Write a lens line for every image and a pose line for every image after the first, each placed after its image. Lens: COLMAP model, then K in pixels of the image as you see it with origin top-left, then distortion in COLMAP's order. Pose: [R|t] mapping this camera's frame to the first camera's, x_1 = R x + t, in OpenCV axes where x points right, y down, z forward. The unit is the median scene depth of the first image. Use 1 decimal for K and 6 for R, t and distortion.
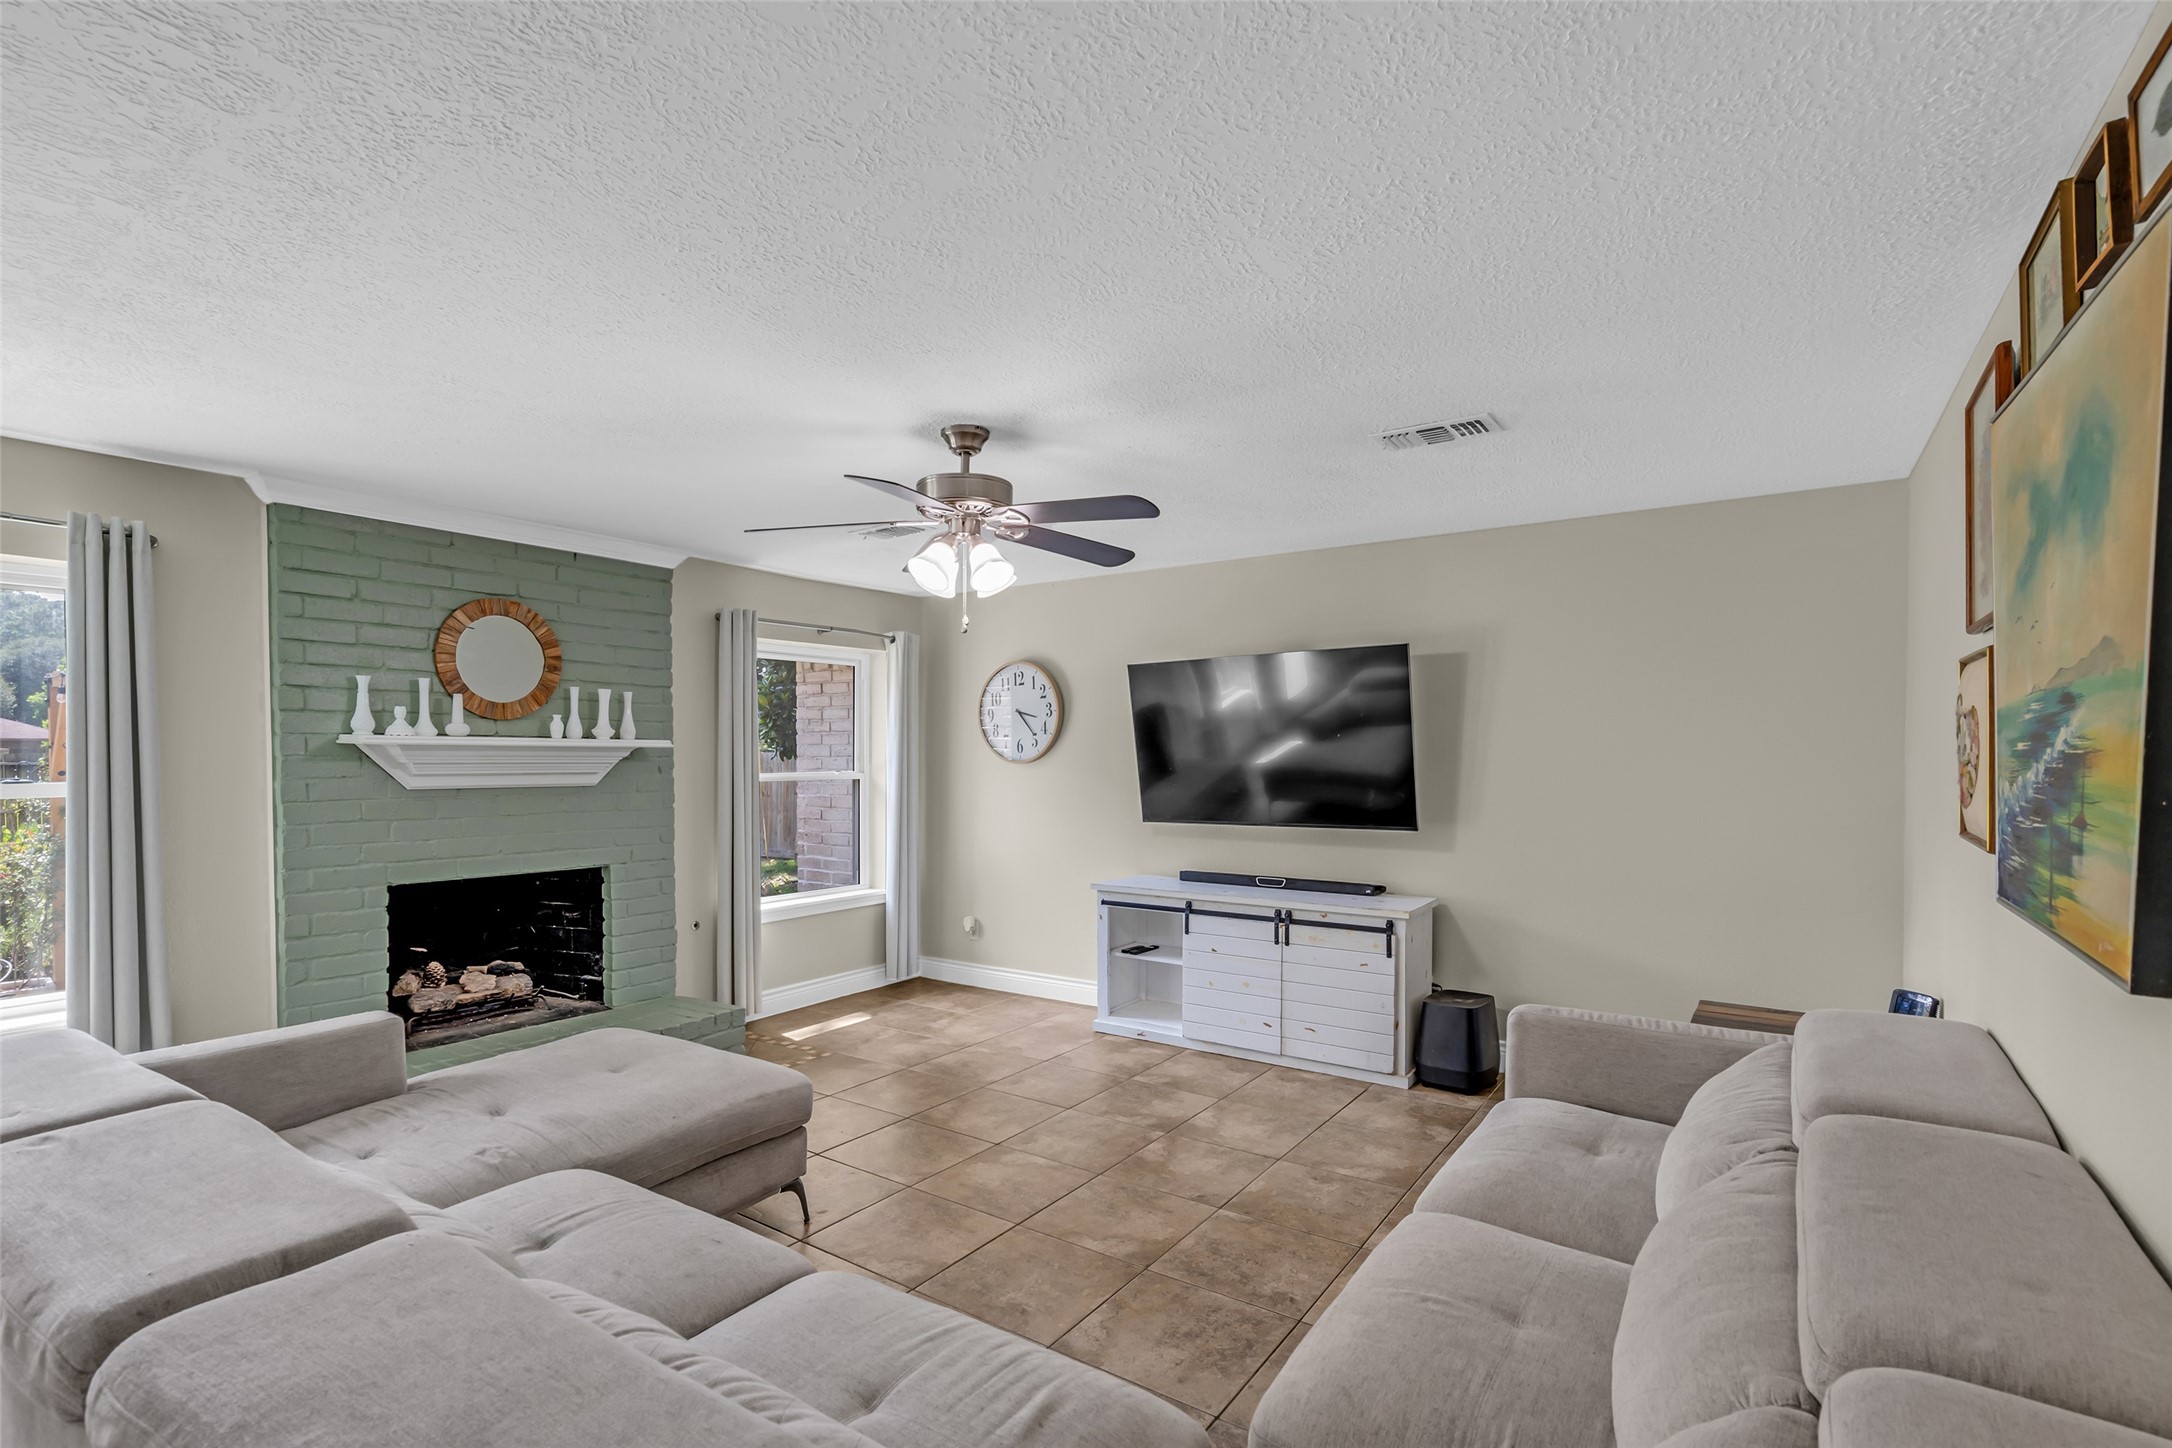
lens RADIAL K [[1005.9, 0, 1070.9], [0, 1005.9, 761.8], [0, 0, 1]] dist [-0.010013, 0.000338]
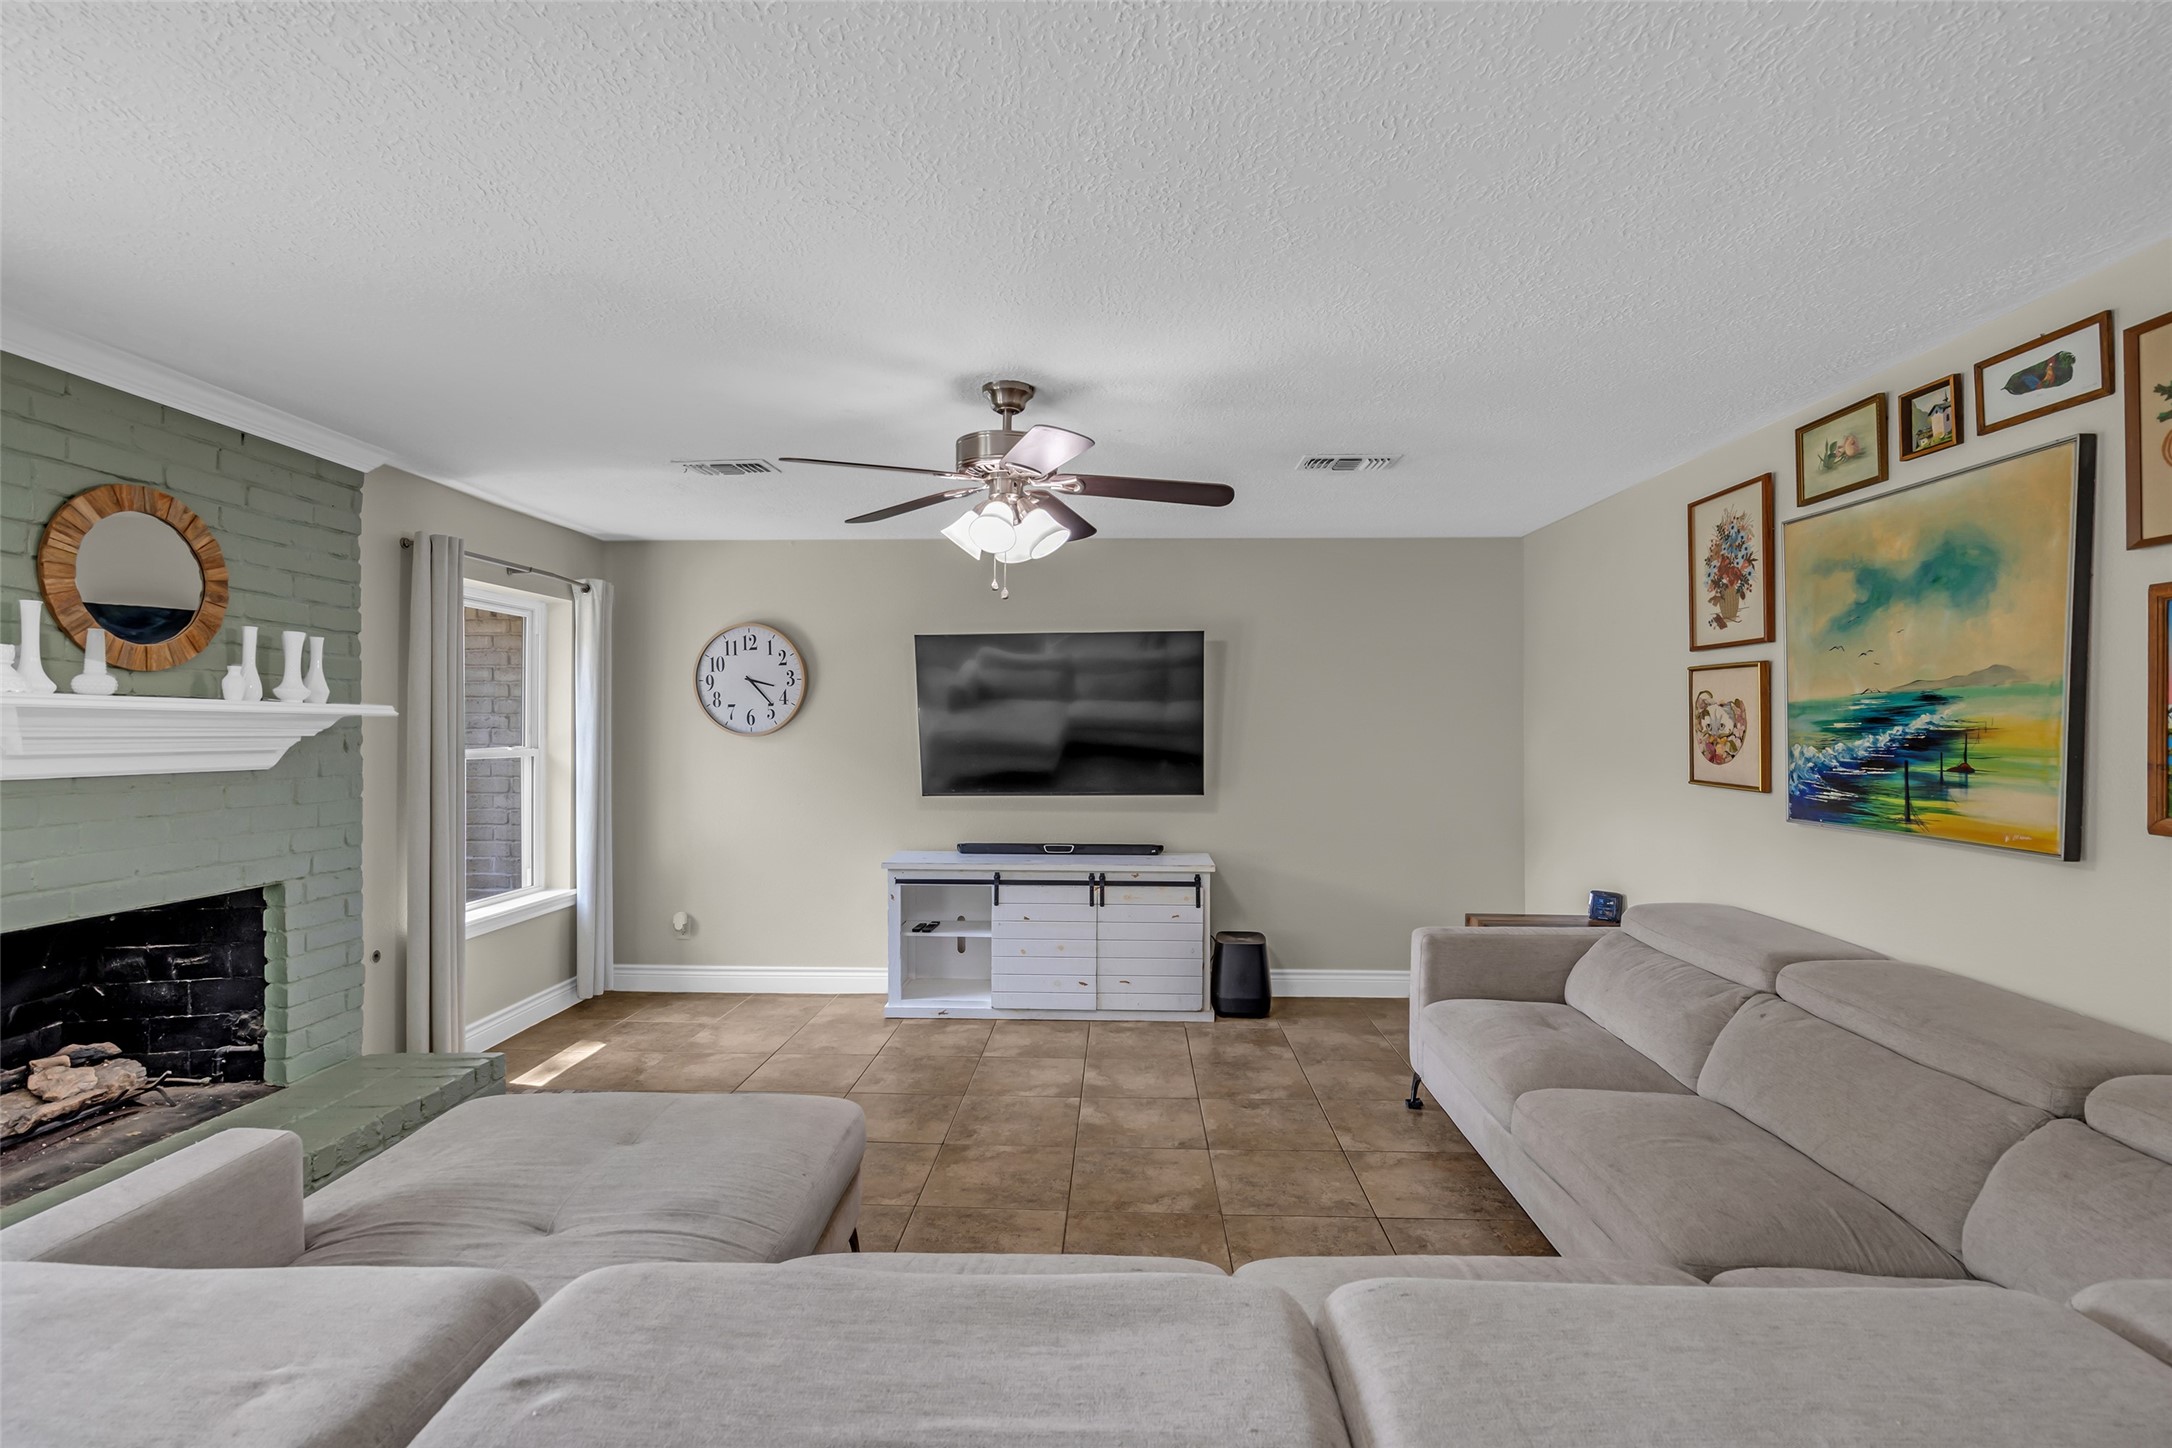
lens RADIAL K [[998.2, 0, 1081.8], [0, 998.2, 717.1], [0, 0, 1]] dist [-0.017633, 0.006046]
pose [[0.839970, 0.008807, 0.542562, -0.370129], [0.000507, 0.999855, -0.017015, -0.000502], [-0.542633, 0.014568, 0.839844, 0.114774]]
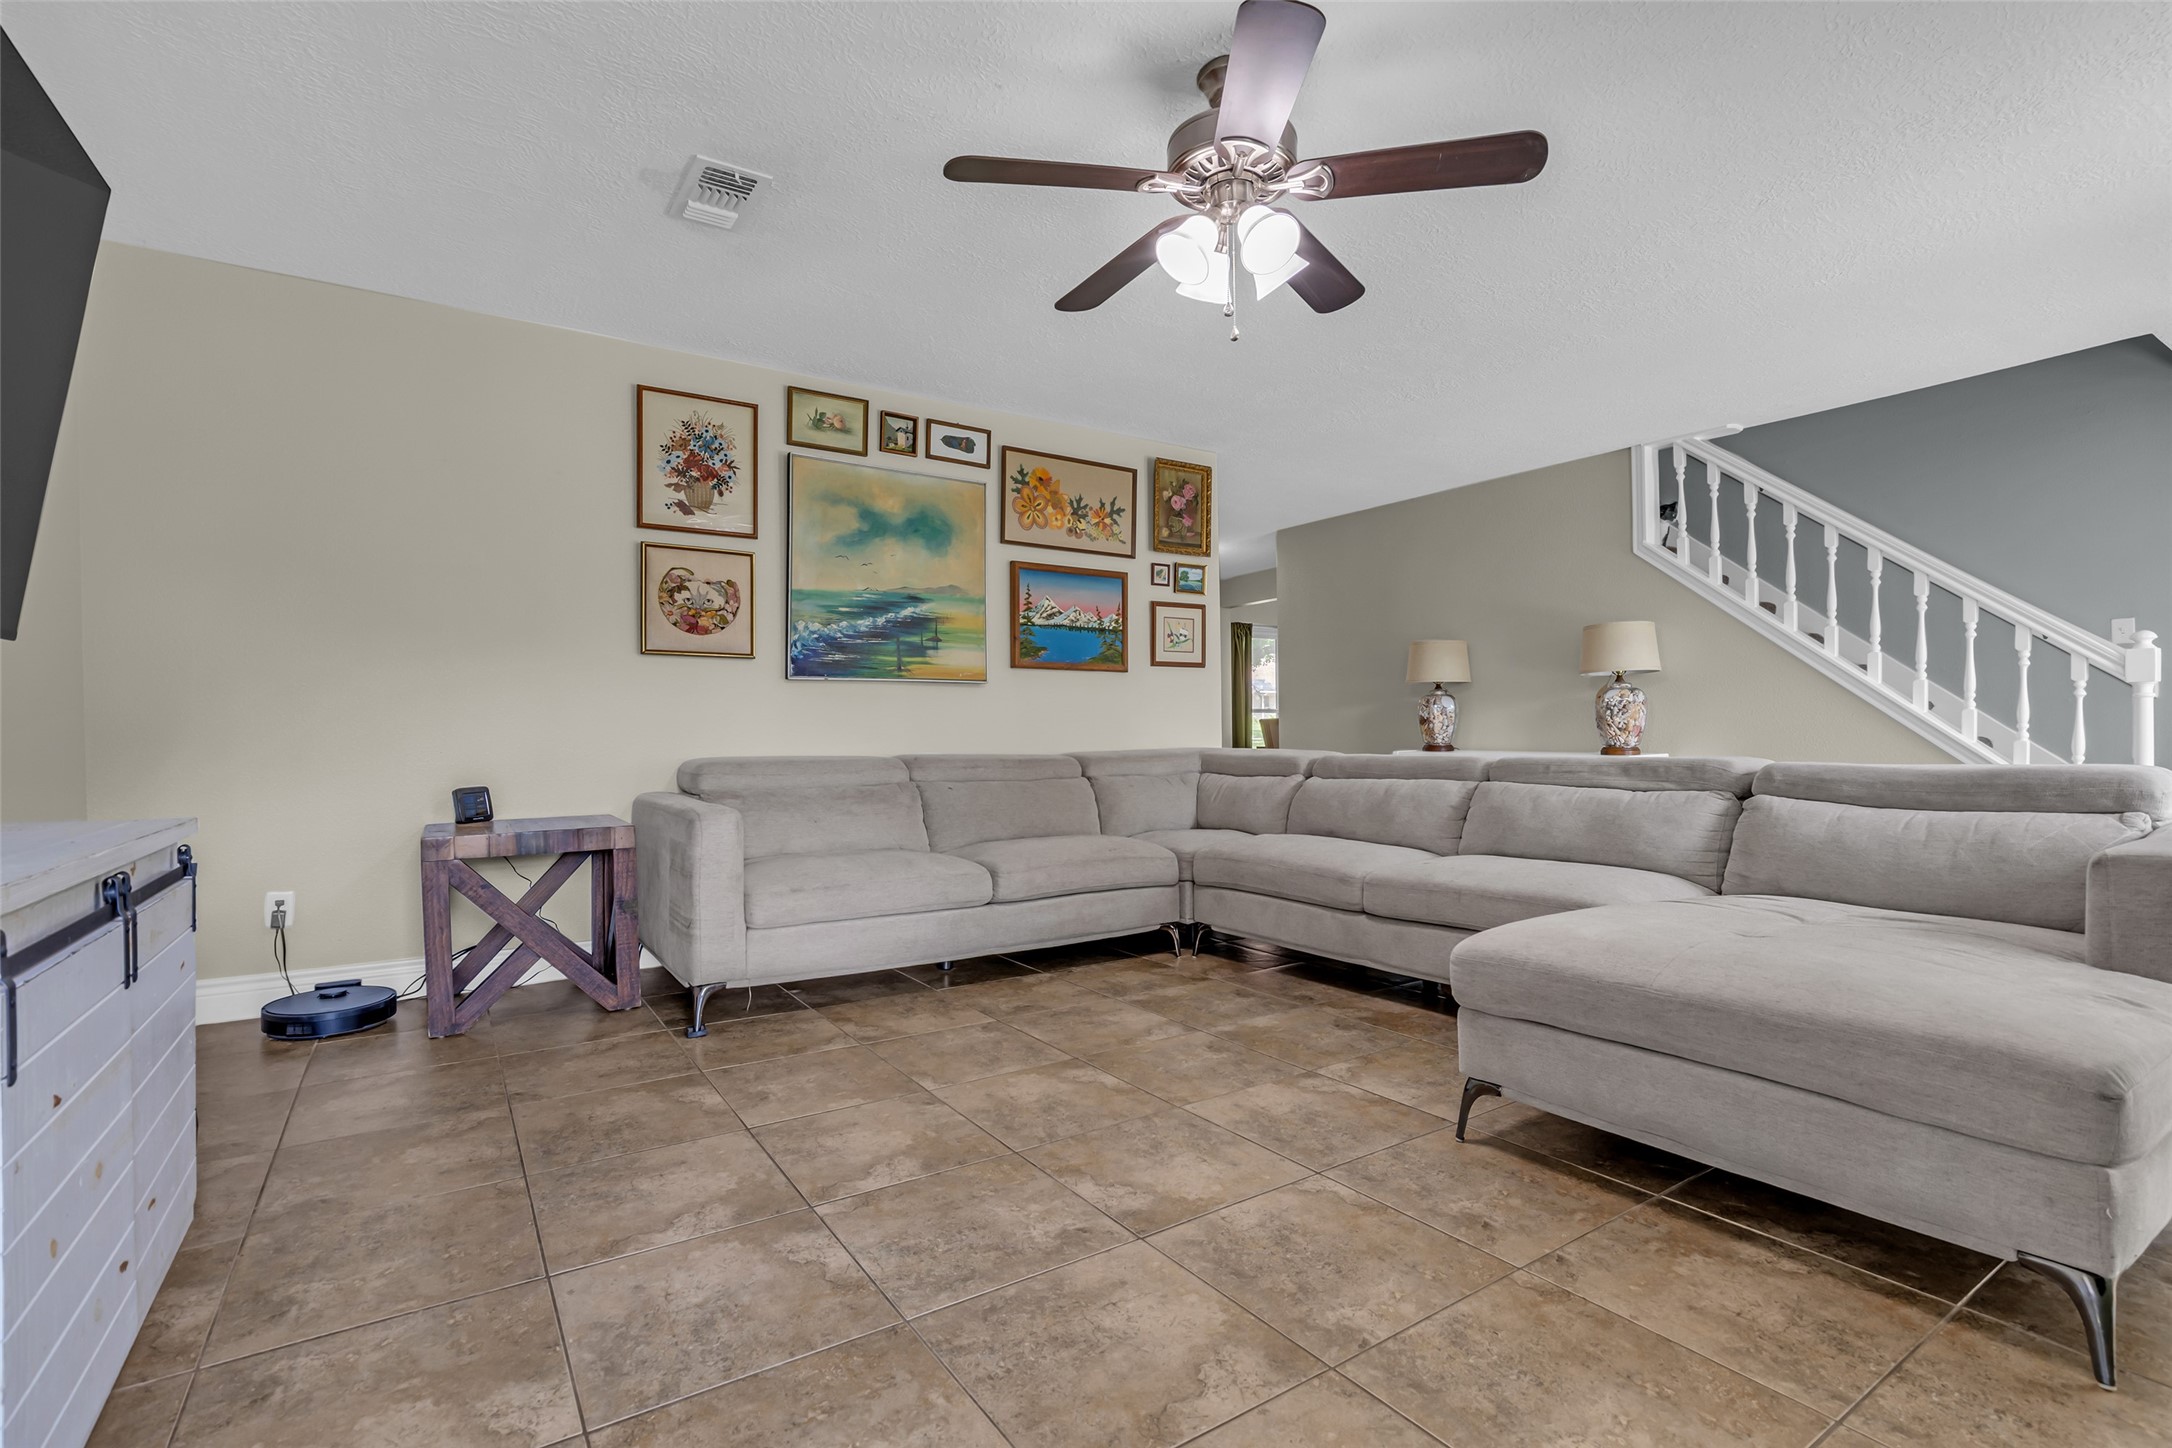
lens RADIAL K [[997.3, 0, 1083.3], [0, 997.3, 736.6], [0, 0, 1]] dist [-0.022414, 0.008269]
pose [[-0.931878, 0.005007, 0.362738, -0.176634], [0.010941, 0.999838, 0.014308, 0.100075], [-0.362607, 0.017302, -0.931781, 1.146877]]
